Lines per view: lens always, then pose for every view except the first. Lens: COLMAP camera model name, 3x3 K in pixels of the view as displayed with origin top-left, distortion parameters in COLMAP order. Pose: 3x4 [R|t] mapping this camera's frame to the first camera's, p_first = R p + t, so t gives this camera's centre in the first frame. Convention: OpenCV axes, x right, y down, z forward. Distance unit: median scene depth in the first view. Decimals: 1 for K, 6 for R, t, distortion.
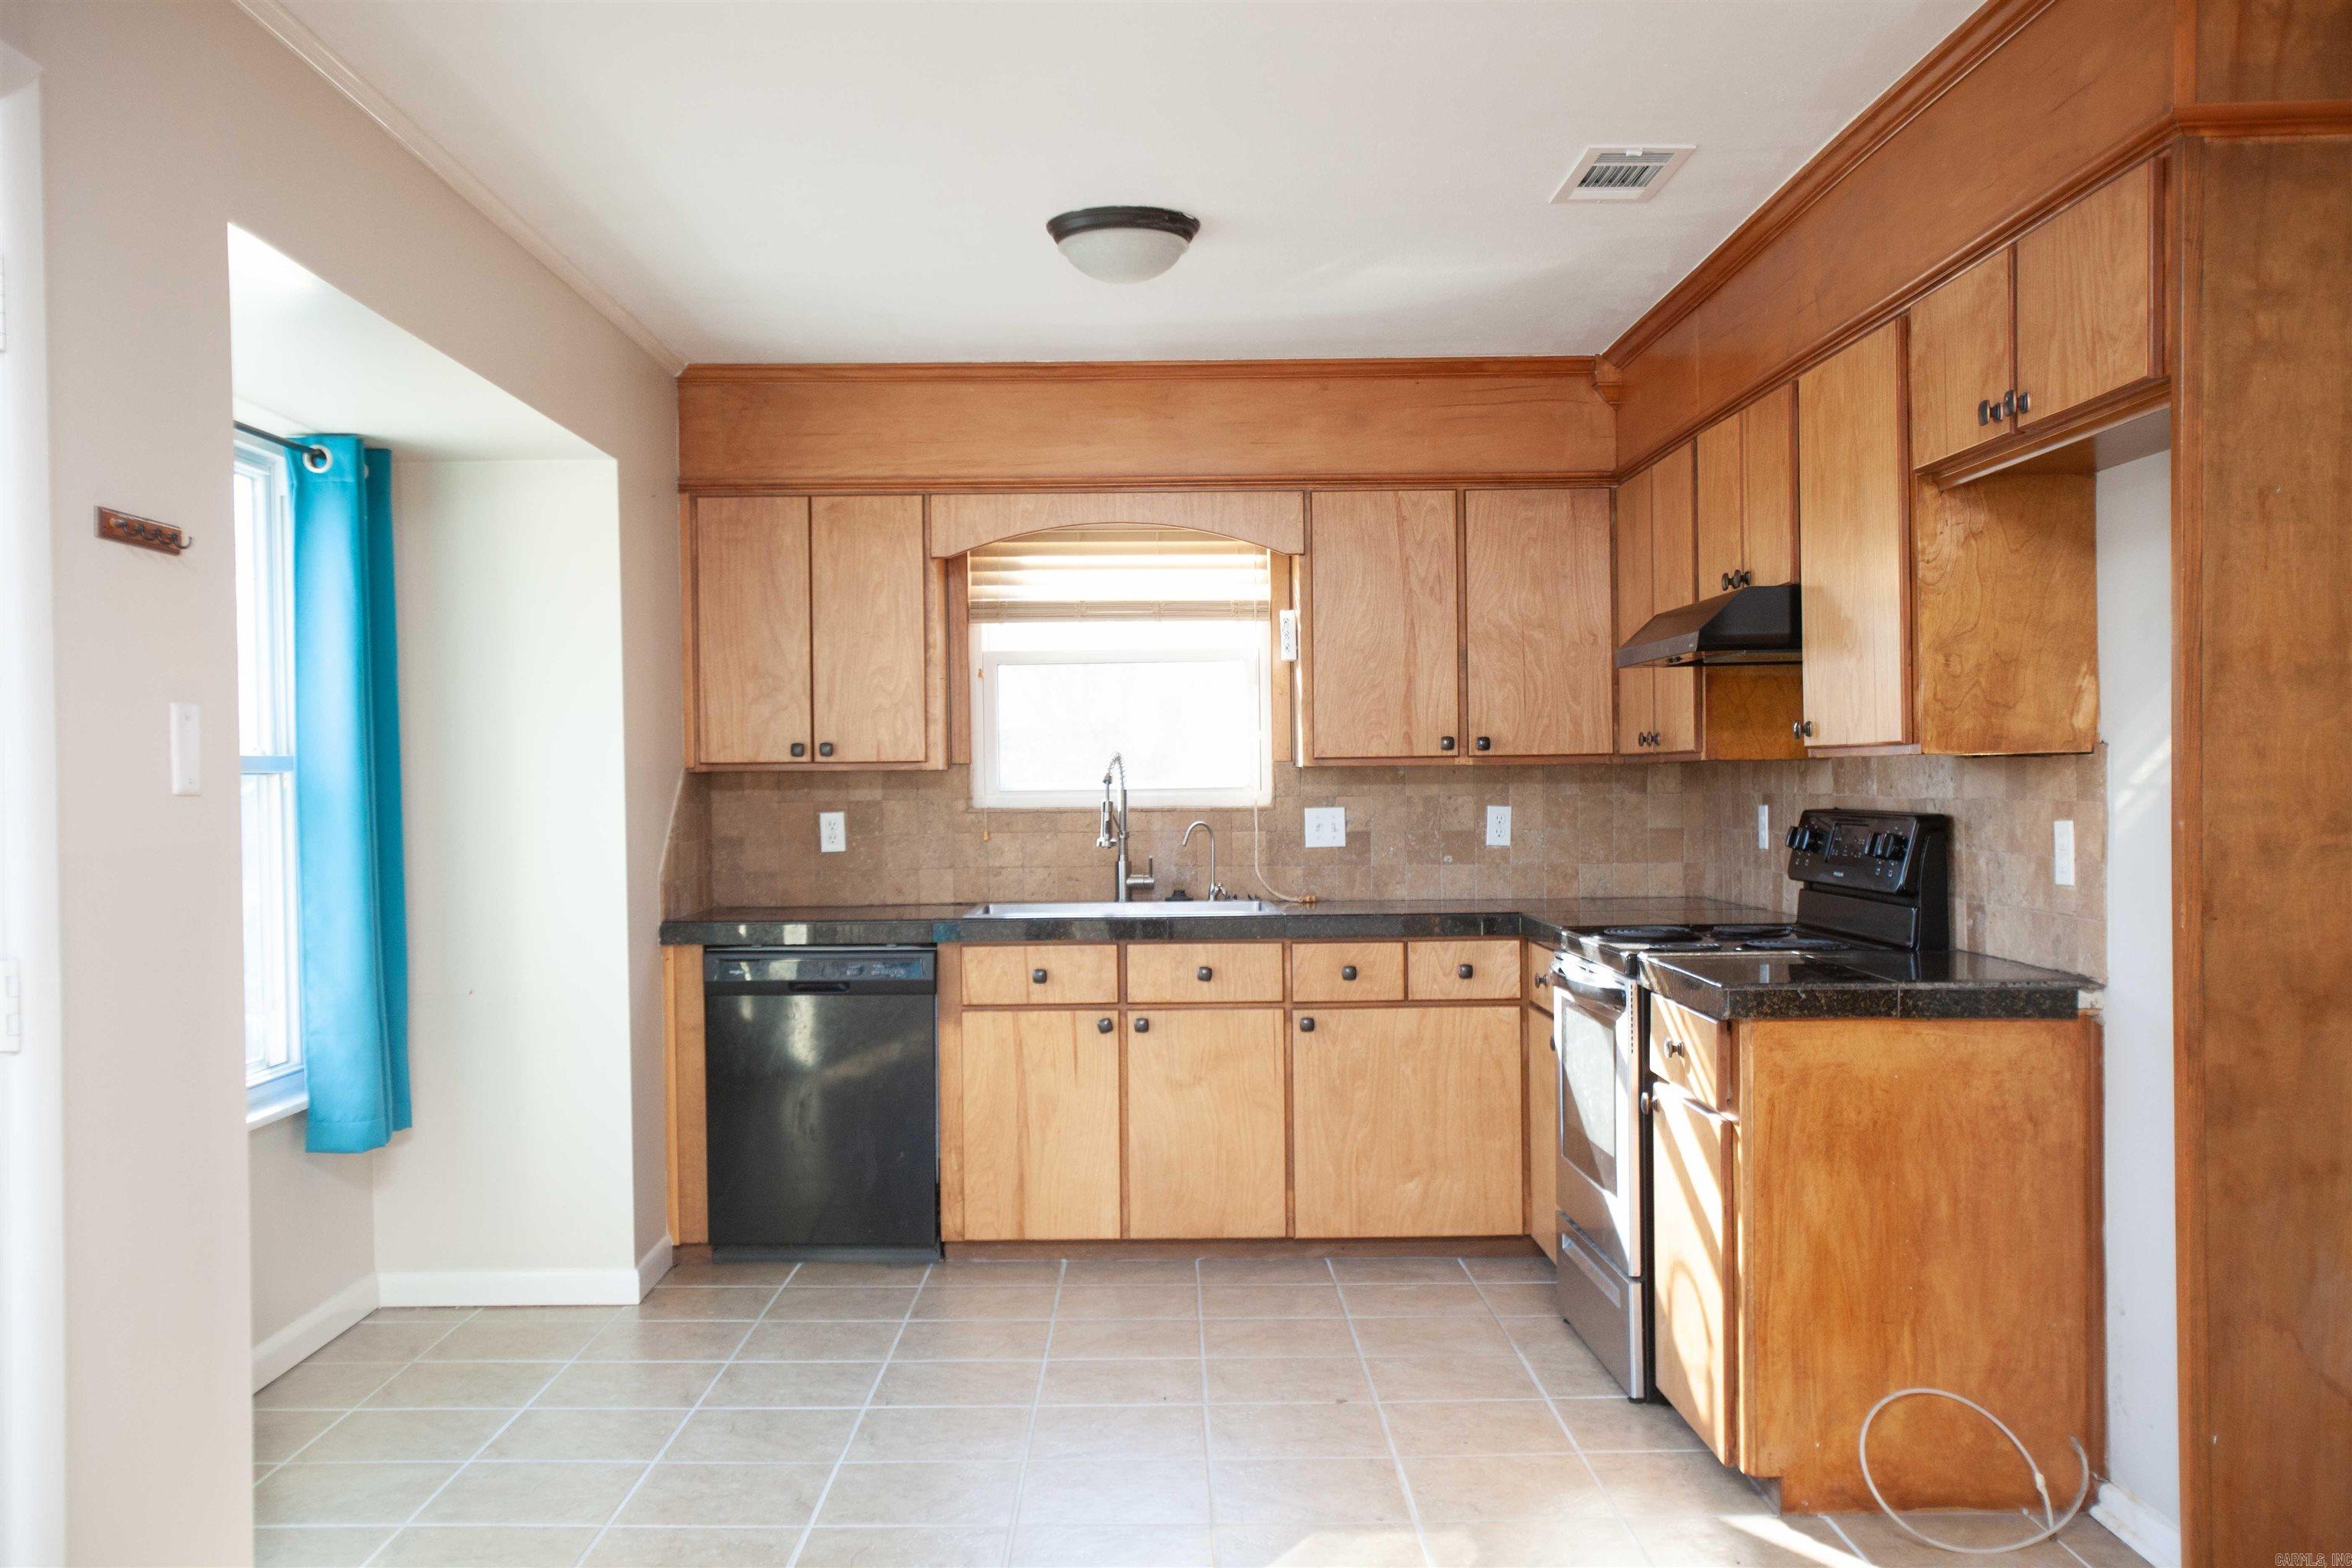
lens RADIAL K [[2177.4, 0, 1112.4], [0, 2177.4, 783.0], [0, 0, 1]] dist [-0.000407, 0.009929]
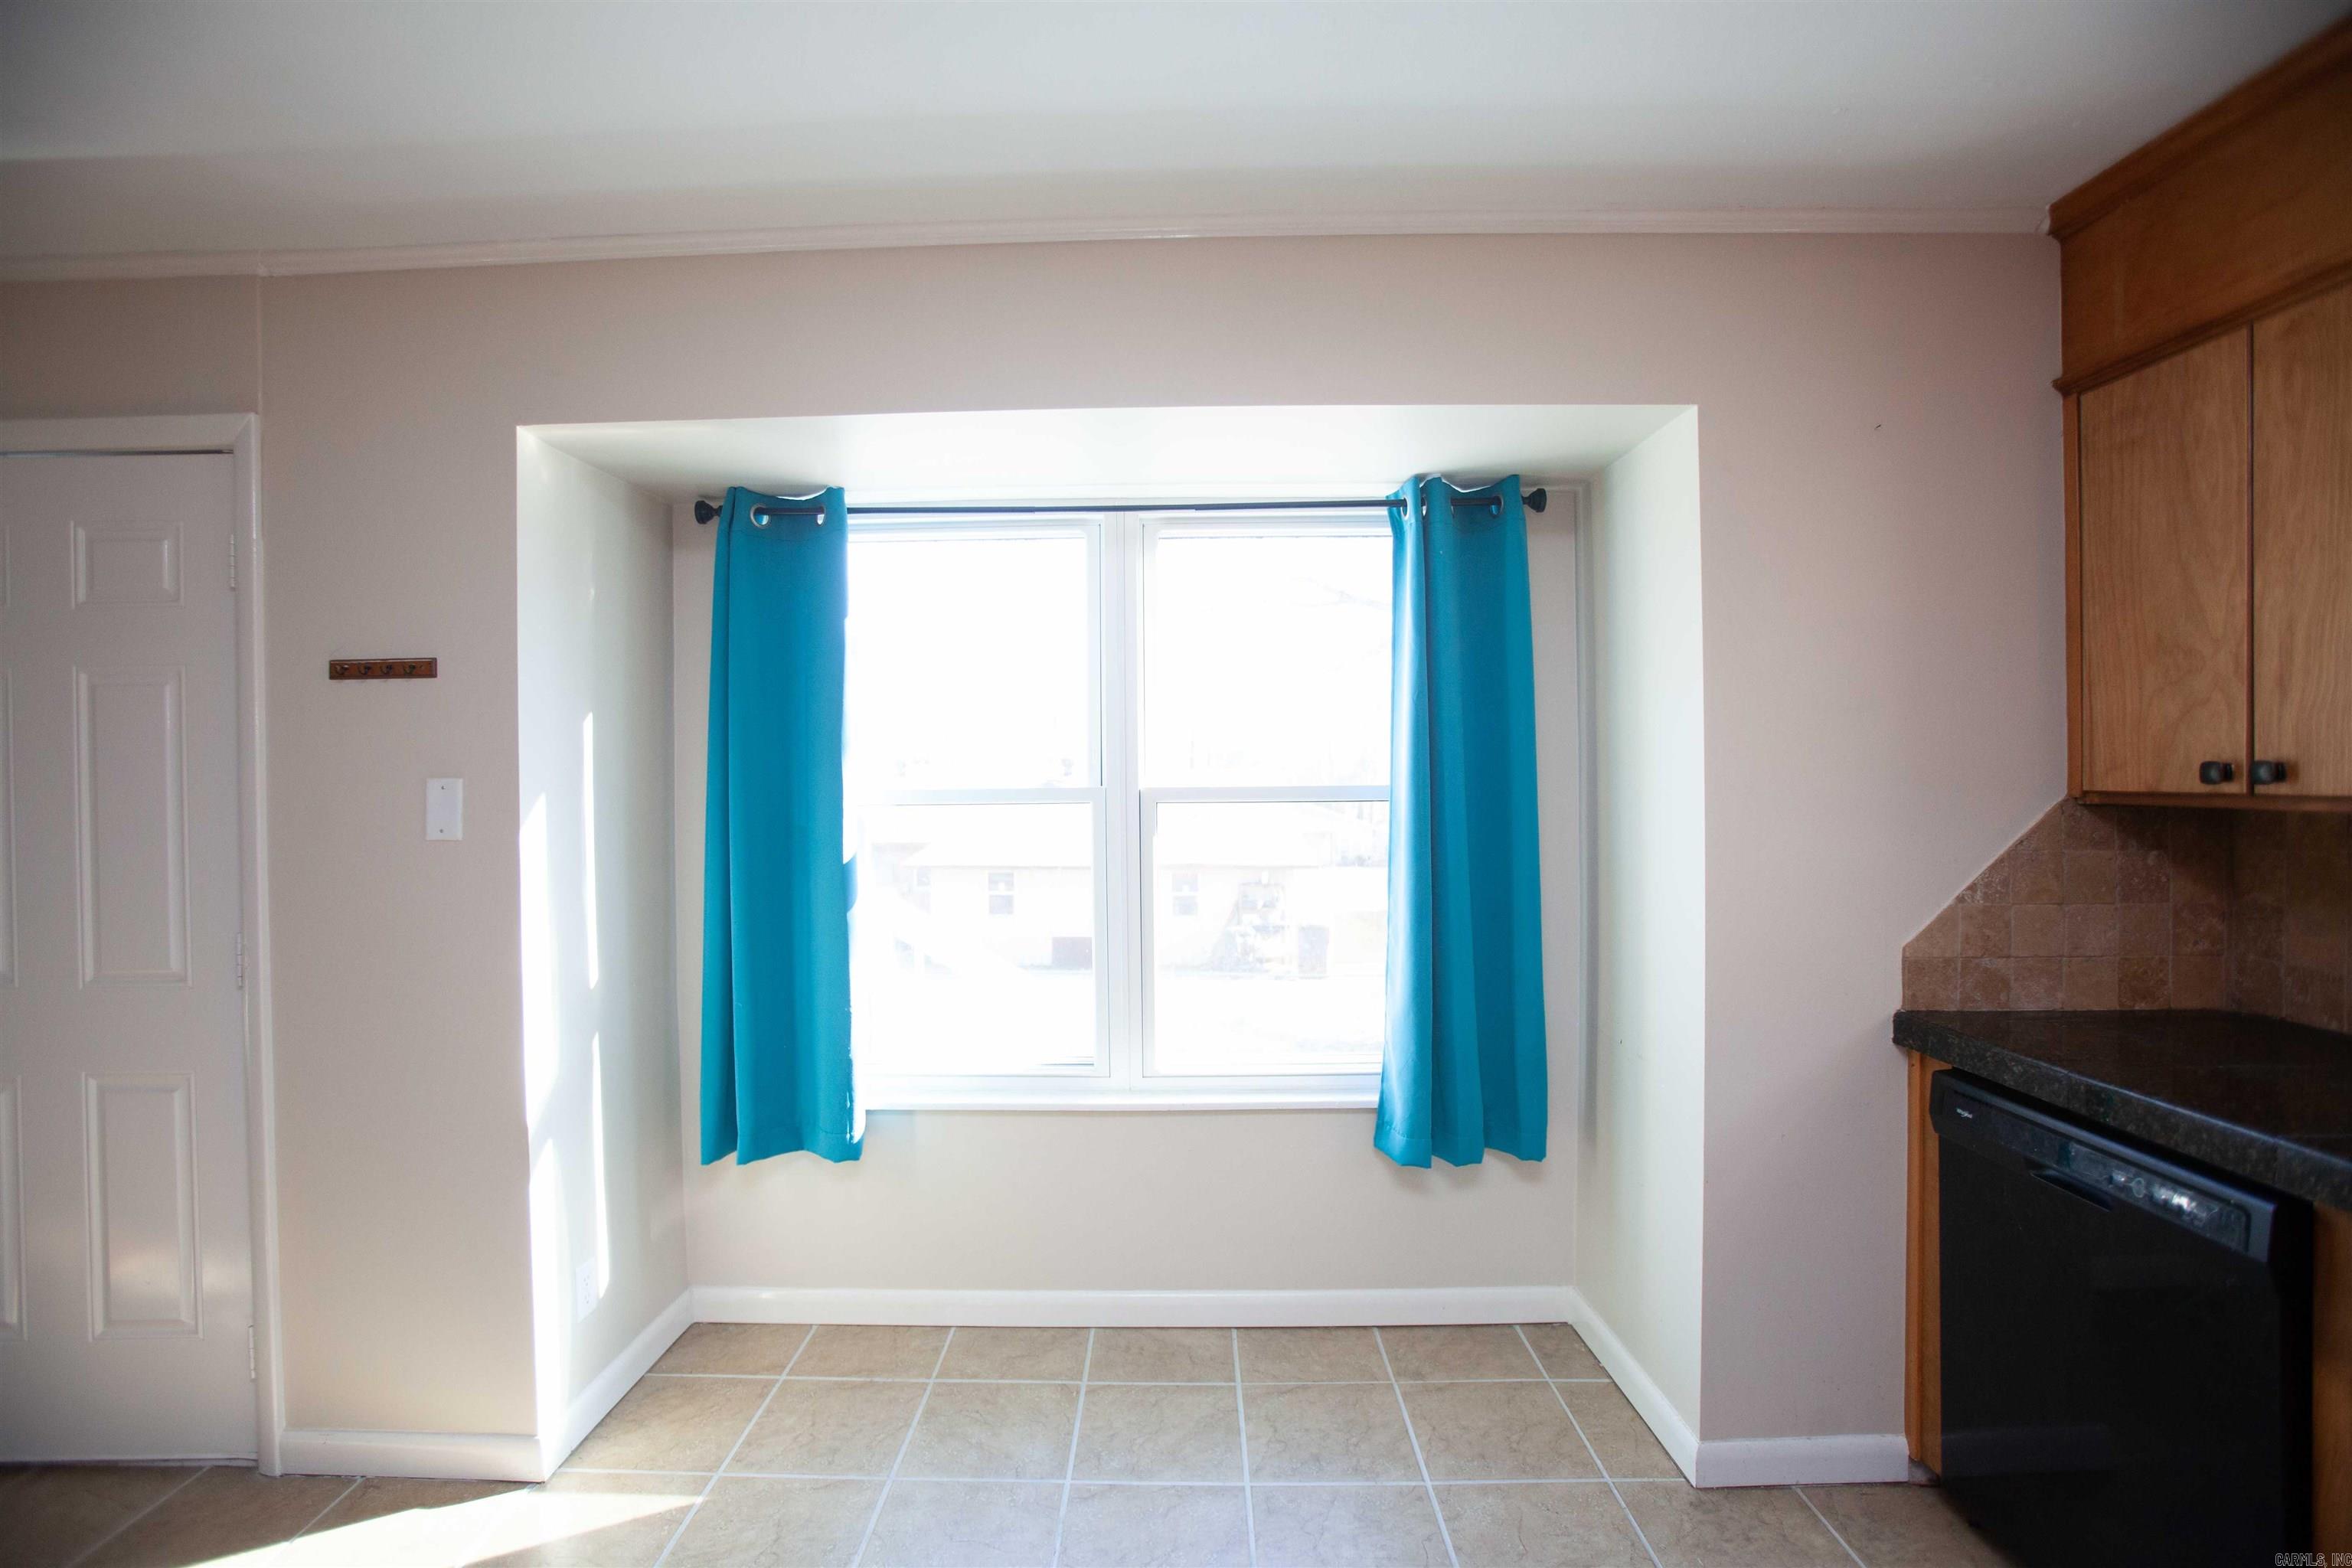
lens RADIAL K [[1057.4, 0, 1176.0], [0, 1057.4, 784.0], [0, 0, 1]] dist [-0.000419, 0.000047]
pose [[0.002671, 0.019824, -0.999800, 0.137736], [0.008289, 0.999769, 0.019846, -0.020350], [0.999962, -0.008340, 0.002506, 0.724463]]
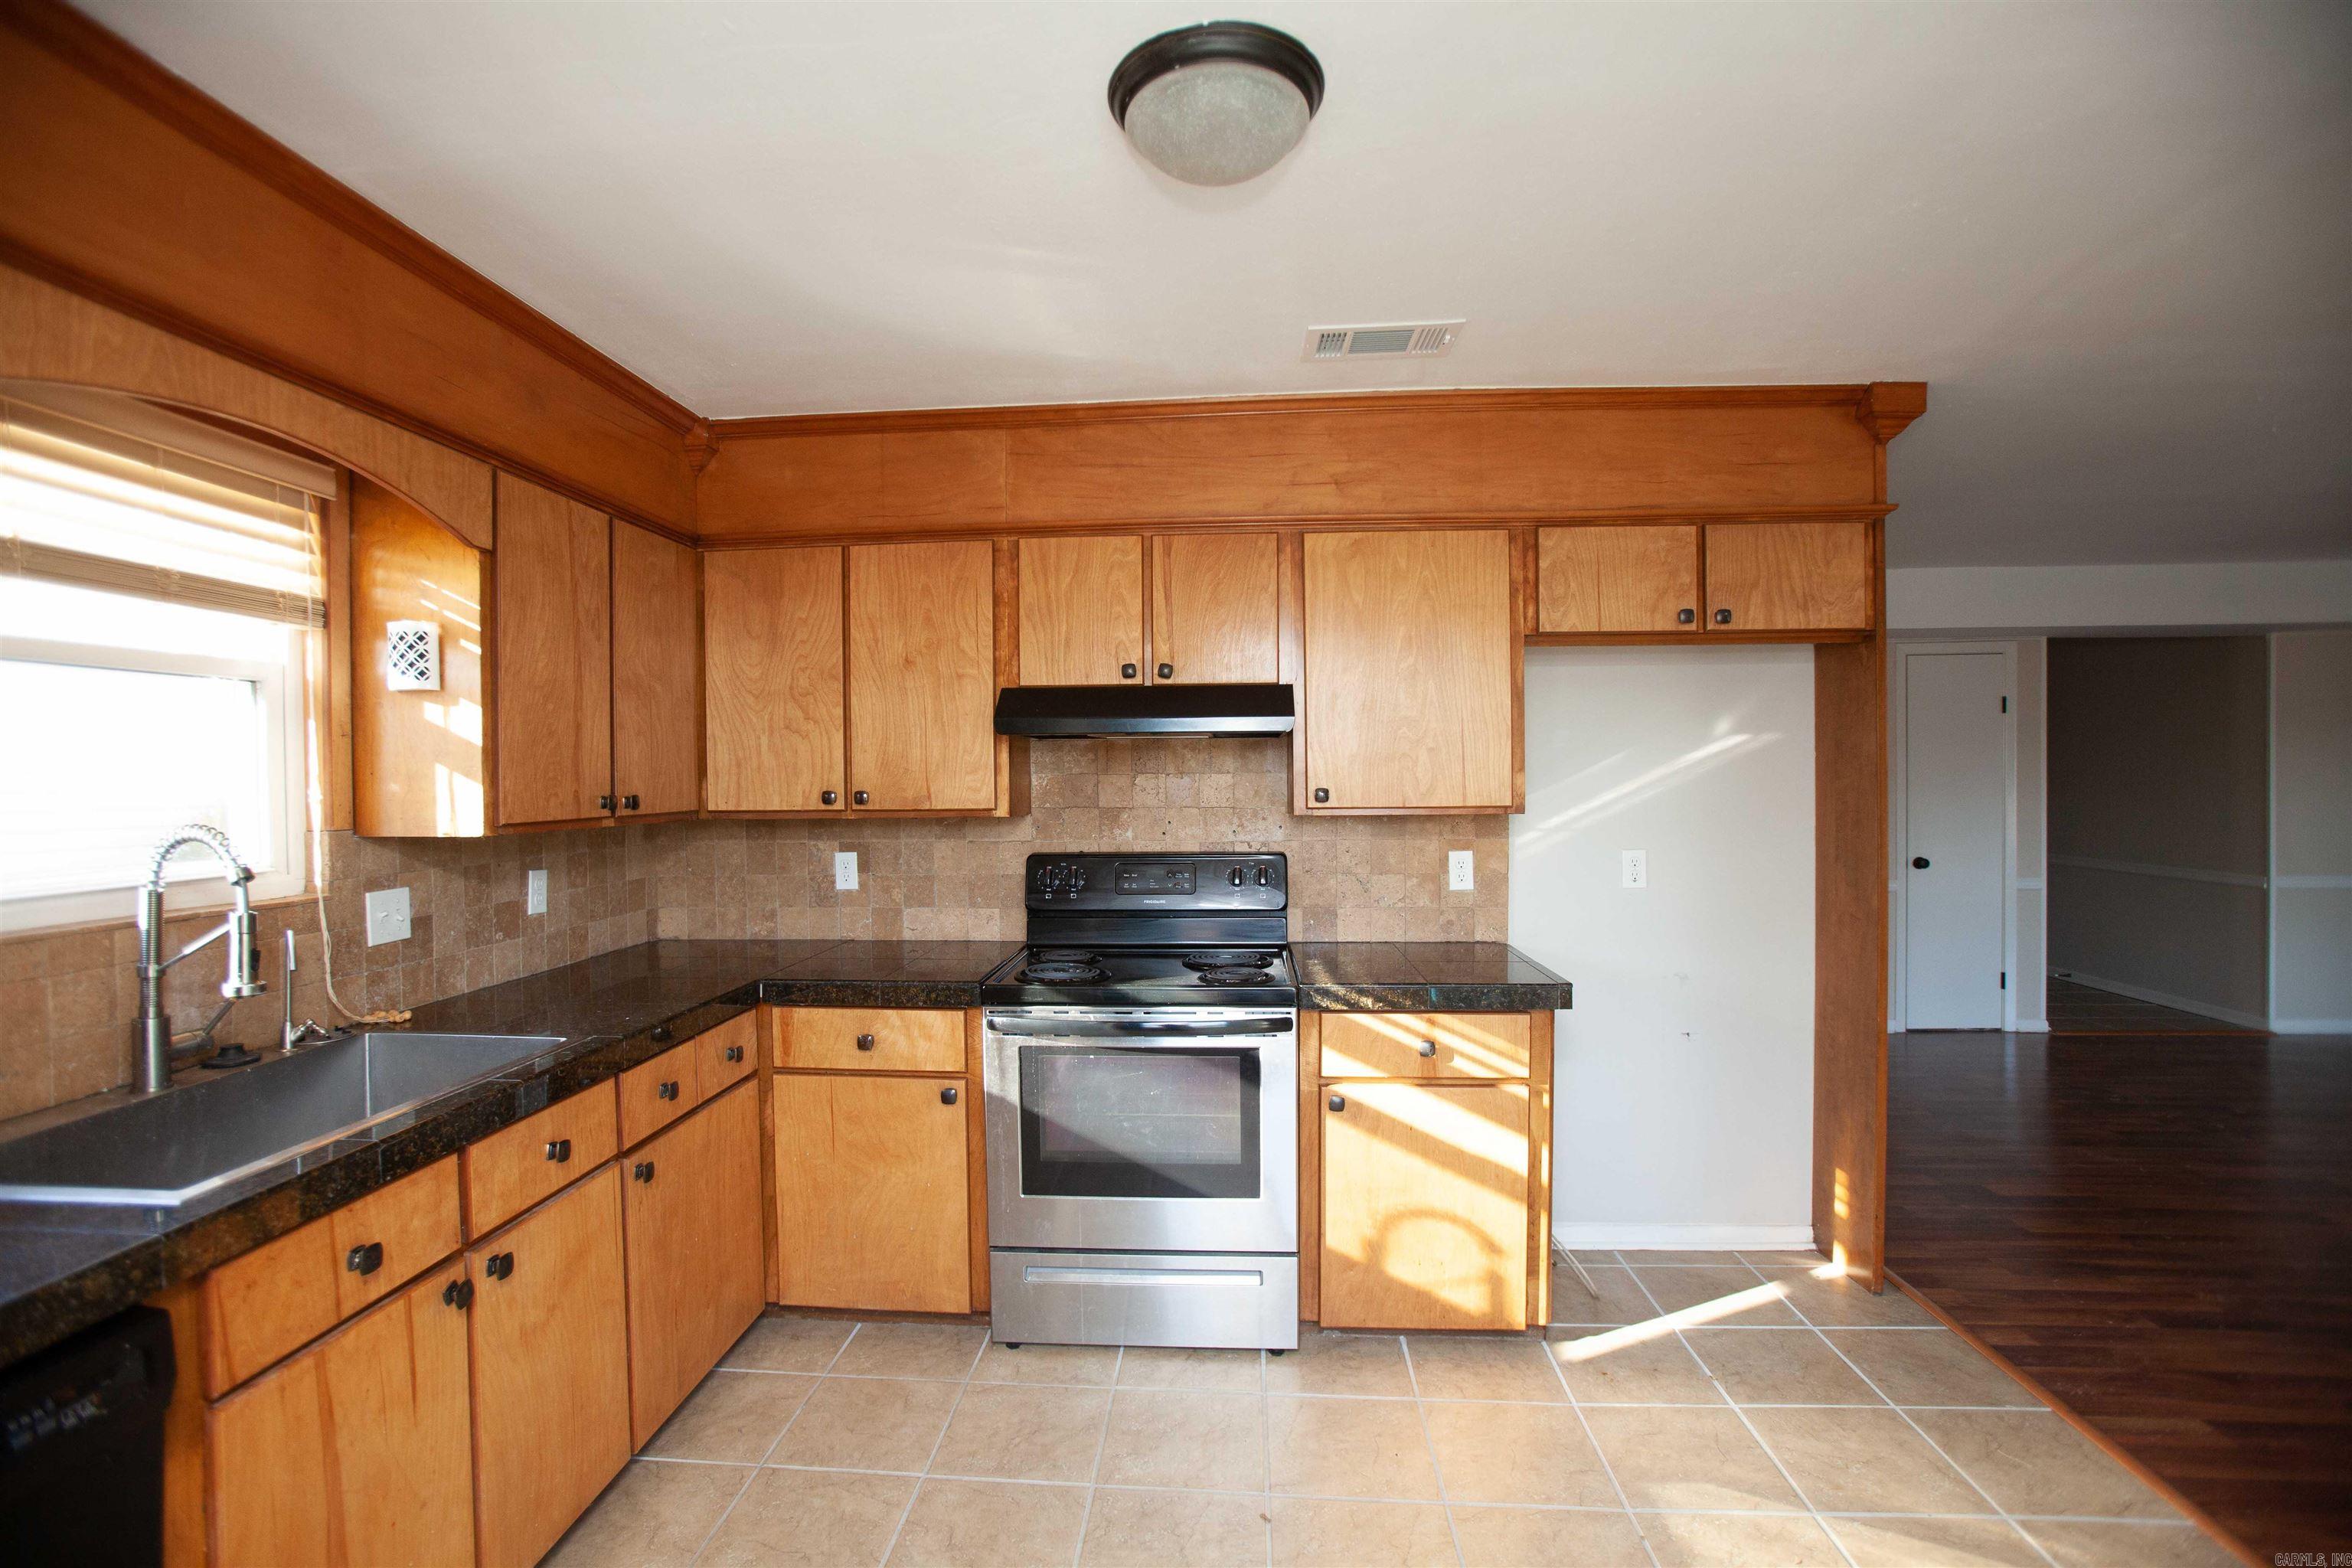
lens RADIAL K [[1091.5, 0, 1150.6], [0, 1091.5, 788.0], [0, 0, 1]] dist [-0.078095, 0.032062]
pose [[0.067111, -0.001097, 0.997745, -0.259418], [0.011469, 0.999934, 0.000328, -0.021741], [-0.997680, 0.011421, 0.067119, 0.753824]]
